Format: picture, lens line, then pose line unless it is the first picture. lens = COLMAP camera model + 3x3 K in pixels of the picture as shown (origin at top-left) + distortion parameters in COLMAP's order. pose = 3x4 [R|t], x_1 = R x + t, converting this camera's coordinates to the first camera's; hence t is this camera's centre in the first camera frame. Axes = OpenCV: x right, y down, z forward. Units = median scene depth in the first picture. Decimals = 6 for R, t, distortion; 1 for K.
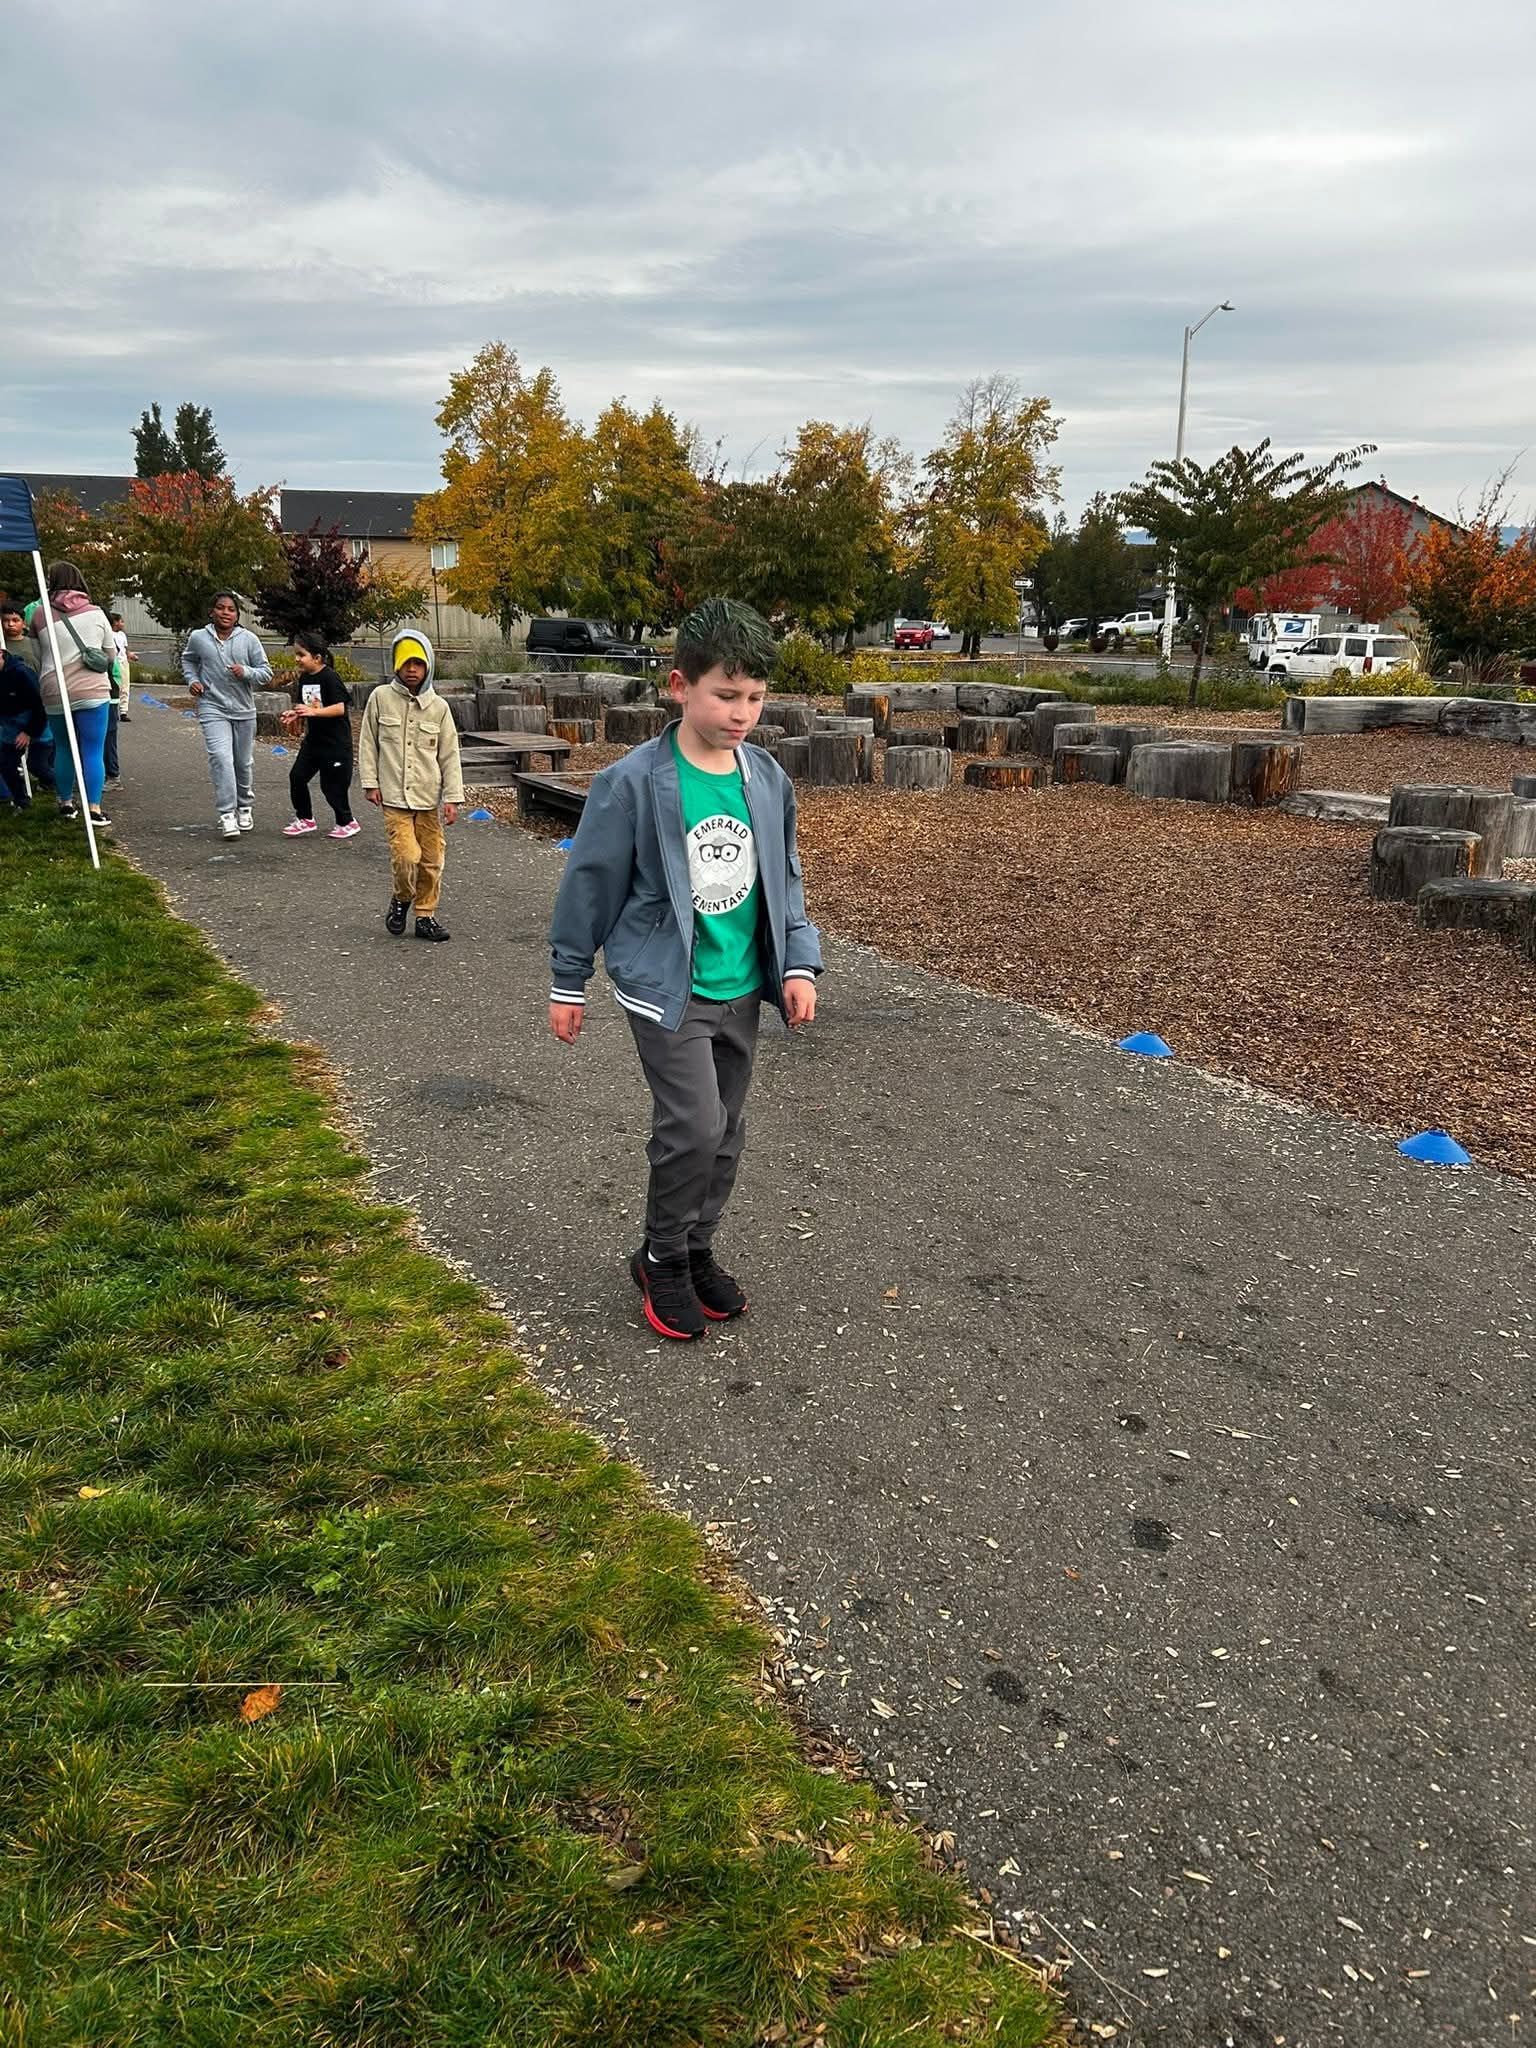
lens RADIAL K [[1612.7, 0, 768.0], [0, 1612.7, 1024.0], [0, 0, 1]] dist [-0.002449, 0.001411]
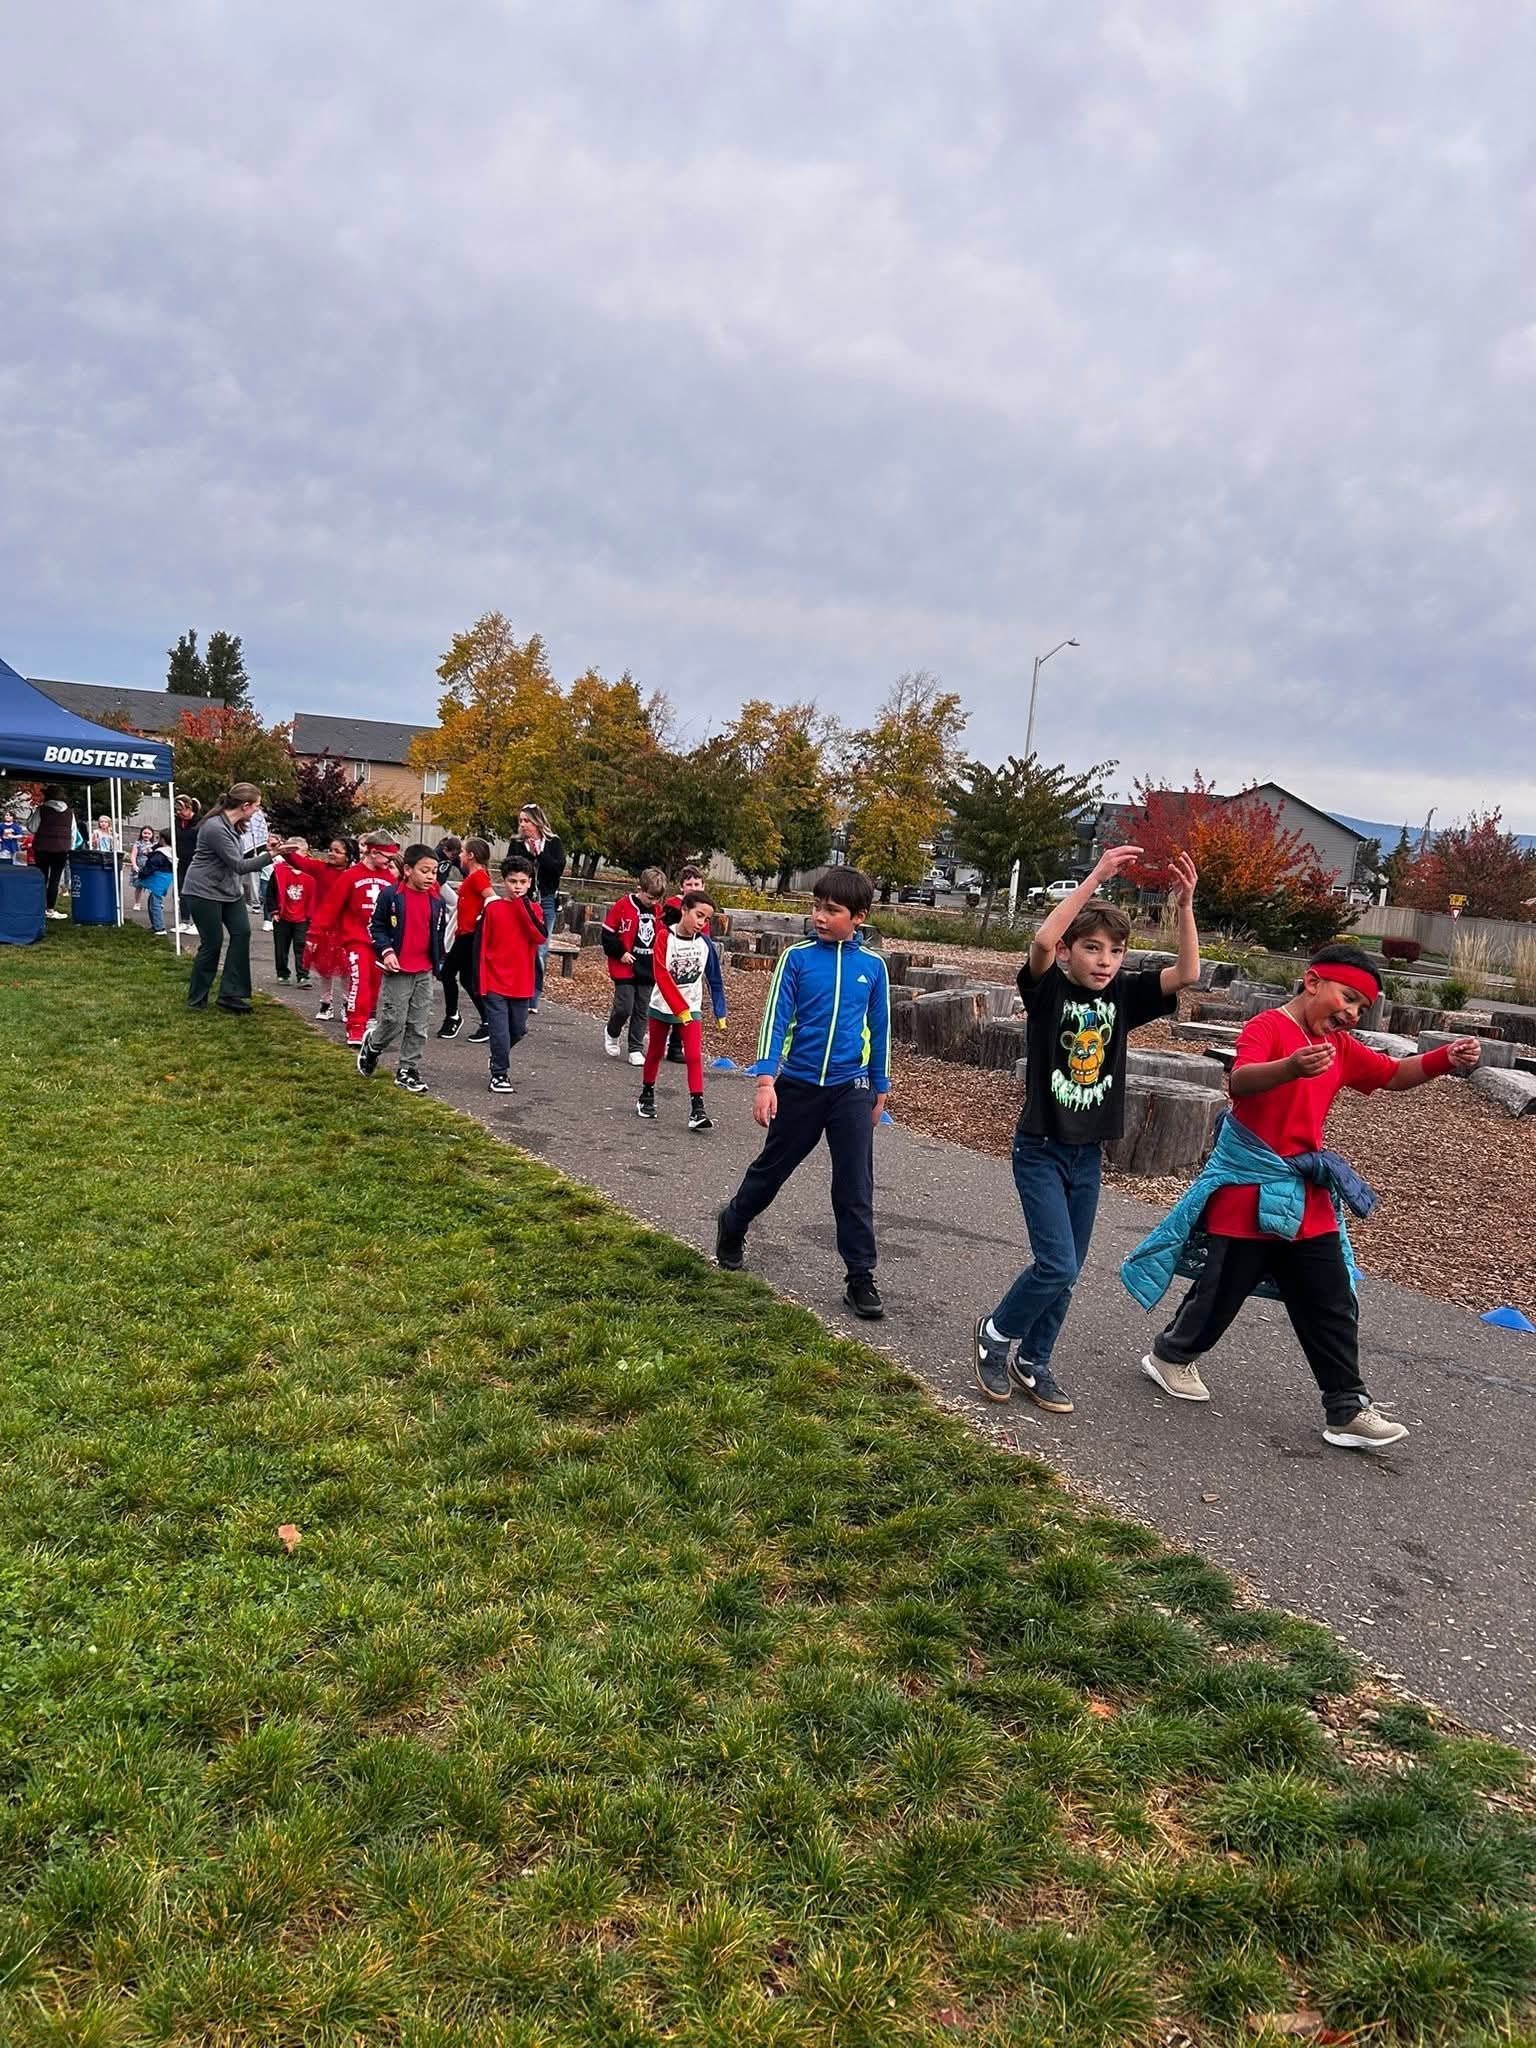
lens RADIAL K [[1612.1, 0, 768.0], [0, 1612.1, 1024.0], [0, 0, 1]] dist [0.002979, -0.002574]
pose [[0.996957, 0.076393, 0.015535, 0.034677], [-0.073290, 0.986390, -0.147184, 0.032078], [-0.026568, 0.145597, 0.988987, -0.125627]]
